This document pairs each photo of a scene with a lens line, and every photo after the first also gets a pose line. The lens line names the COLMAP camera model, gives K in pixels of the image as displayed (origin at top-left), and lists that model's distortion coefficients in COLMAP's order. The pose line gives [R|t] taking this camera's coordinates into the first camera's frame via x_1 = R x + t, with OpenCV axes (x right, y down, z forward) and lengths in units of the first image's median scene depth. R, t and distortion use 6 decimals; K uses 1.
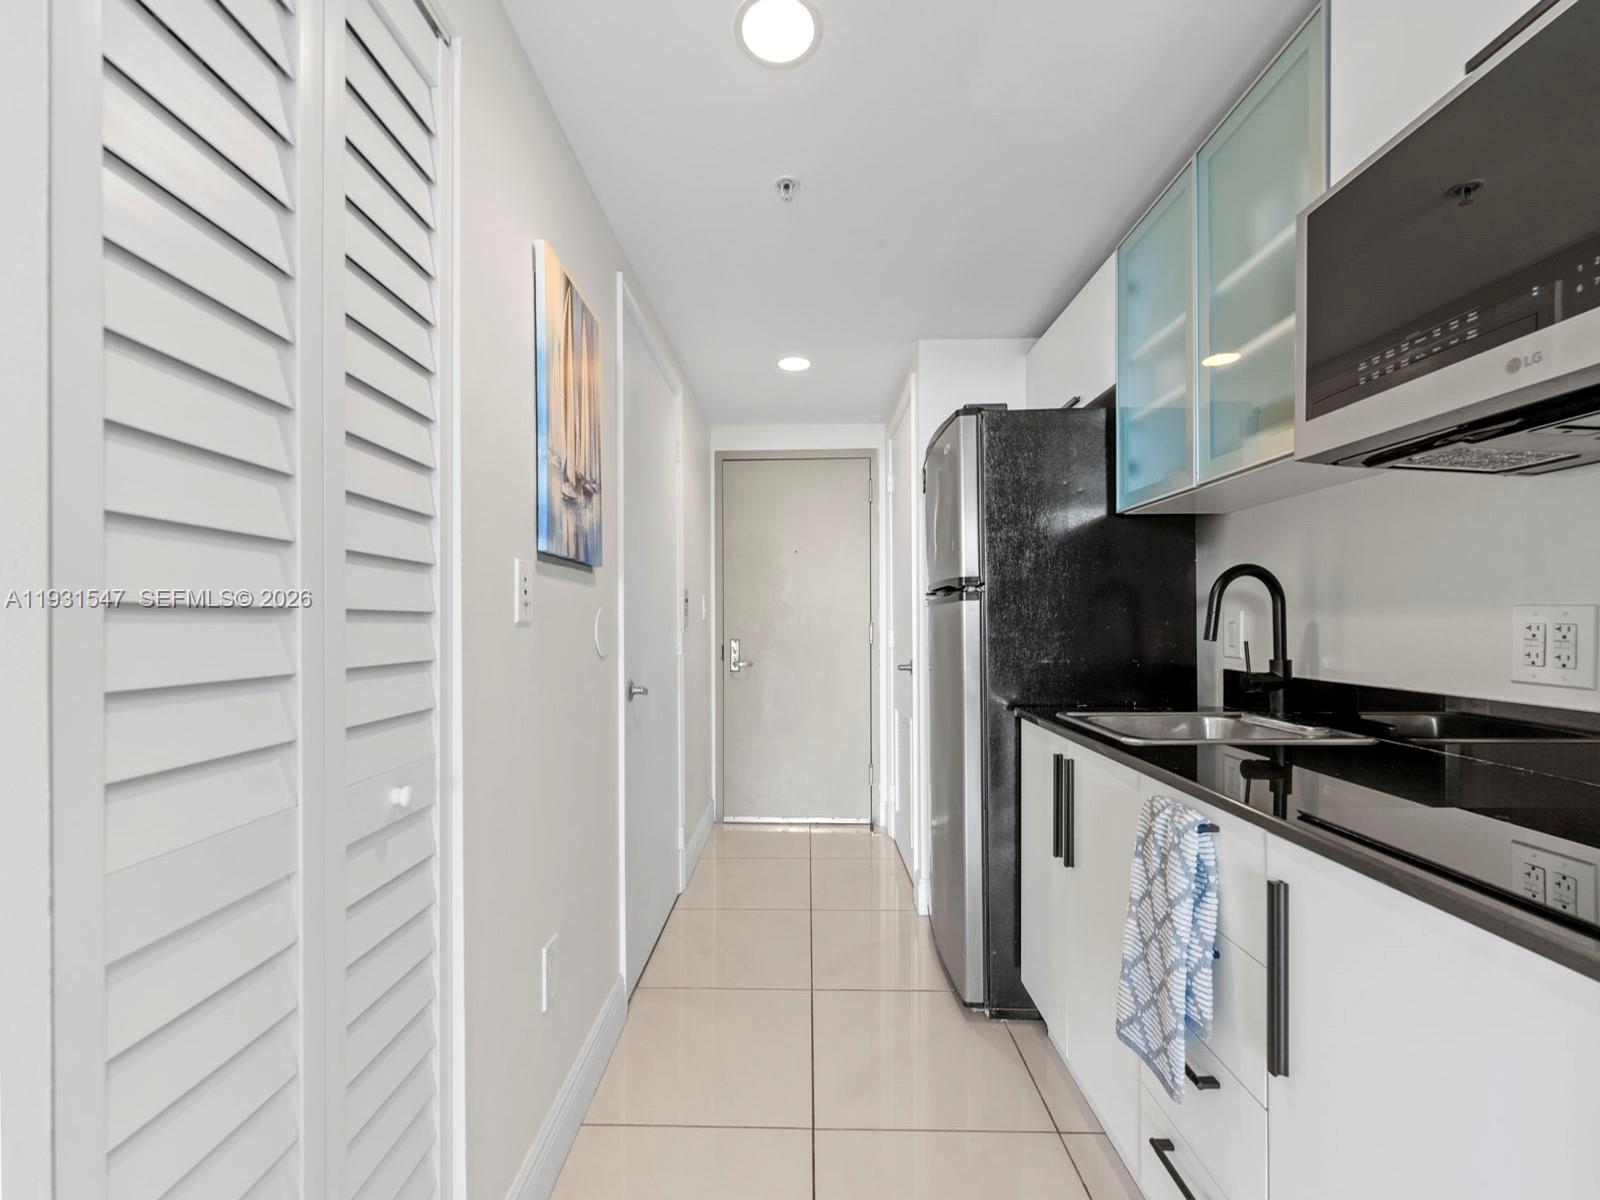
lens RADIAL K [[653.5, 0, 803.3], [0, 653.5, 616.4], [0, 0, 1]] dist [0.003439, -0.000728]
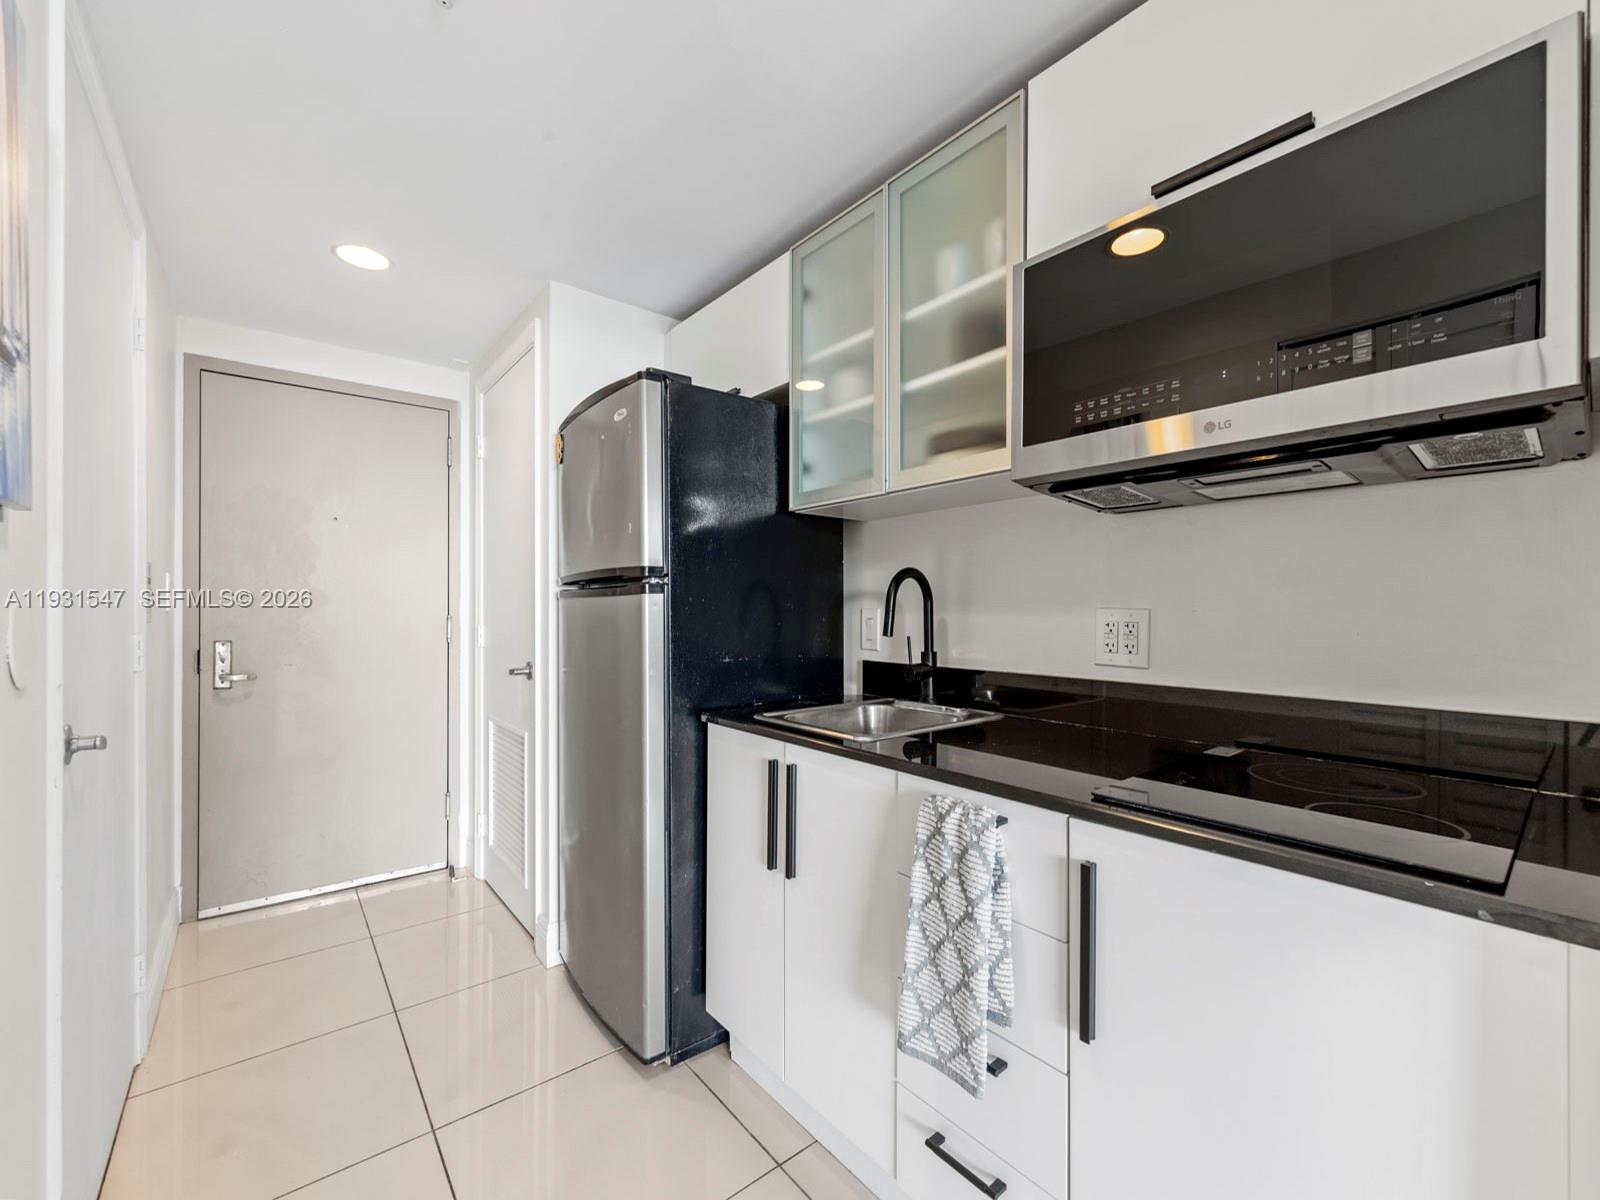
lens RADIAL K [[653.5, 0, 794.2], [0, 653.5, 607.2], [0, 0, 1]] dist [0.003439, -0.000728]
pose [[0.771380, 0.009896, 0.636298, -0.161208], [-0.009490, 0.999947, -0.004047, -0.004812], [-0.636304, -0.002917, 0.771433, 0.219663]]
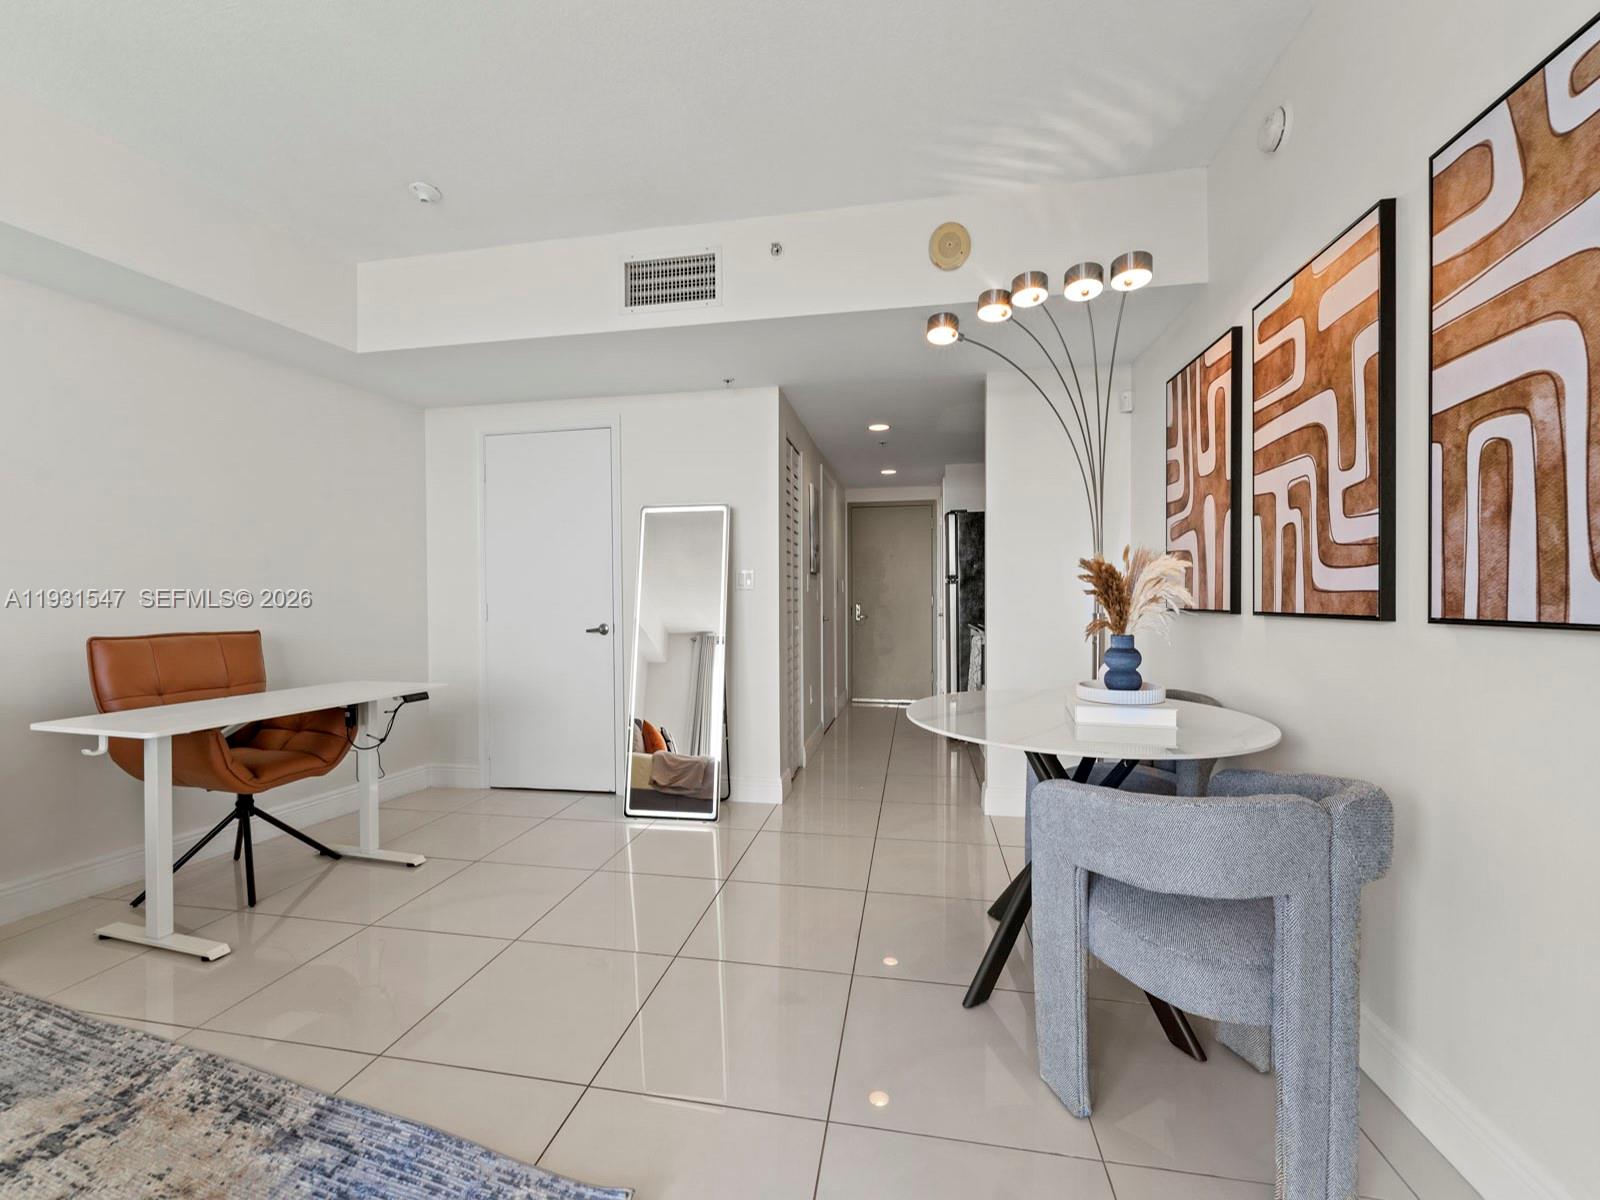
lens RADIAL K [[653.5, 0, 797.1], [0, 653.5, 603.9], [0, 0, 1]] dist [0.003439, -0.000728]
pose [[0.984483, 0.002595, -0.175459, 0.105994], [-0.000241, 0.999910, 0.013434, 0.022276], [0.175478, -0.013184, 0.984395, -1.790921]]
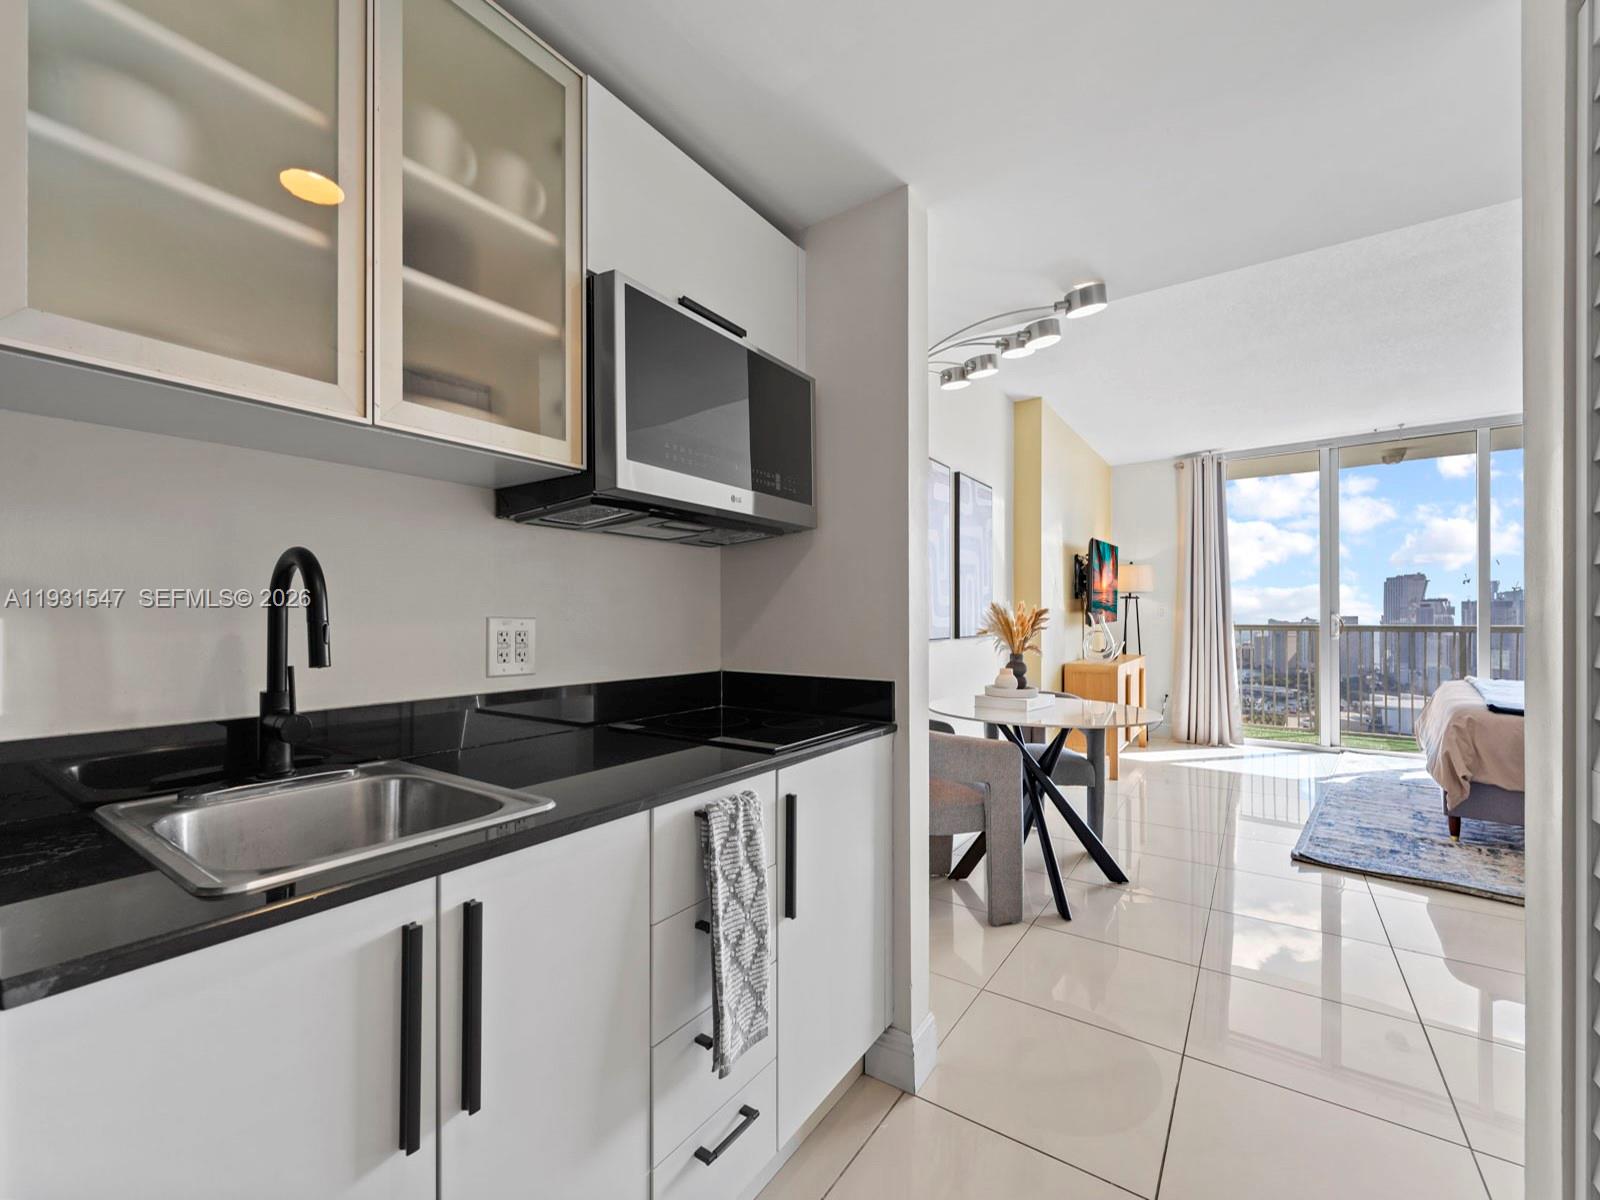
lens RADIAL K [[653.5, 0, 789.5], [0, 653.5, 616.5], [0, 0, 1]] dist [0.003439, -0.000728]
pose [[-0.811974, 0.008349, 0.583634, -0.087855], [0.004556, 0.999958, -0.007967, -0.003579], [-0.583676, -0.003810, -0.811978, 1.050015]]
